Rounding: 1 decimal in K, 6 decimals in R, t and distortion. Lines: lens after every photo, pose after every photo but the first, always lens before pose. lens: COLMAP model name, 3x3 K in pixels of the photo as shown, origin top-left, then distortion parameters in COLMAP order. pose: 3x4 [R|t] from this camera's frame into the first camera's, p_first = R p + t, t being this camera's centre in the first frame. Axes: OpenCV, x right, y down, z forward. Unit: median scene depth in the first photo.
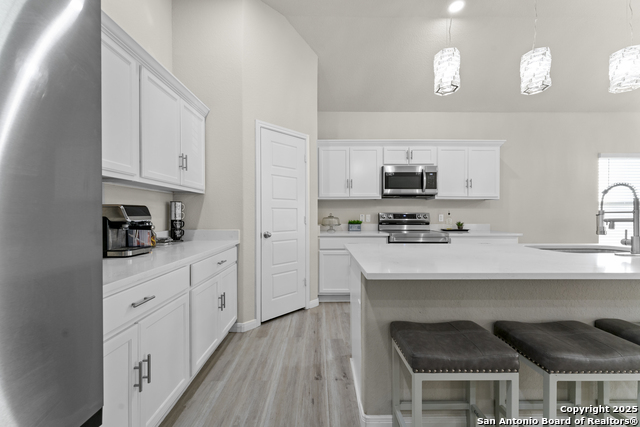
lens RADIAL K [[255.4, 0, 321.1], [0, 255.4, 216.0], [0, 0, 1]] dist [0.001550, 0.000016]
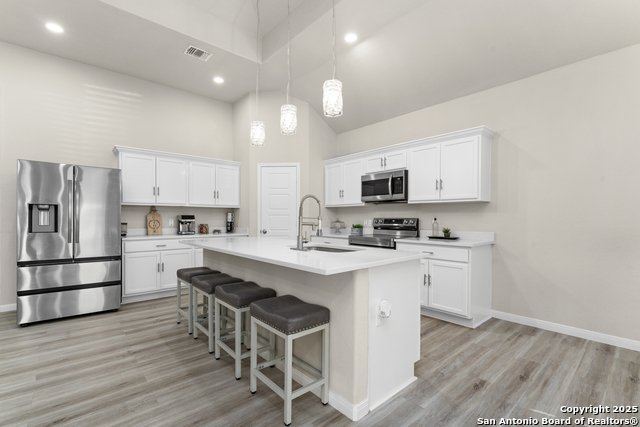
lens RADIAL K [[288.4, 0, 318.8], [0, 288.4, 216.6], [0, 0, 1]] dist [-0.005016, 0.000232]
pose [[0.649916, -0.002899, -0.760000, 1.063397], [-0.008571, 0.999901, -0.011144, -0.002765], [0.759957, 0.013757, 0.649827, 0.045510]]
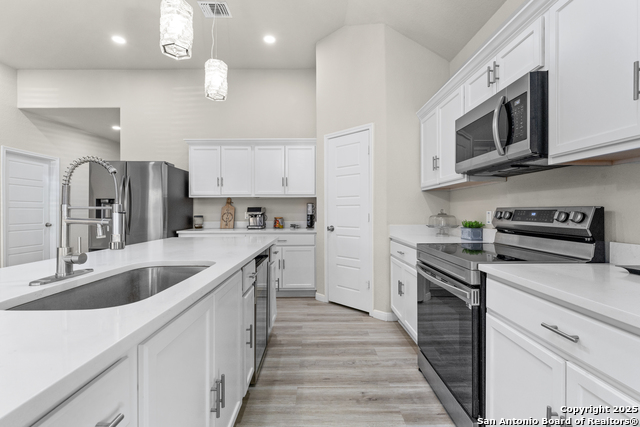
lens RADIAL K [[288.4, 0, 320.3], [0, 288.4, 209.0], [0, 0, 1]] dist [-0.005016, 0.000232]
pose [[0.000114, -0.007227, -0.999974, 0.834577], [-0.005792, 0.999957, -0.007227, -0.004513], [0.999983, 0.005793, 0.000072, 0.709021]]
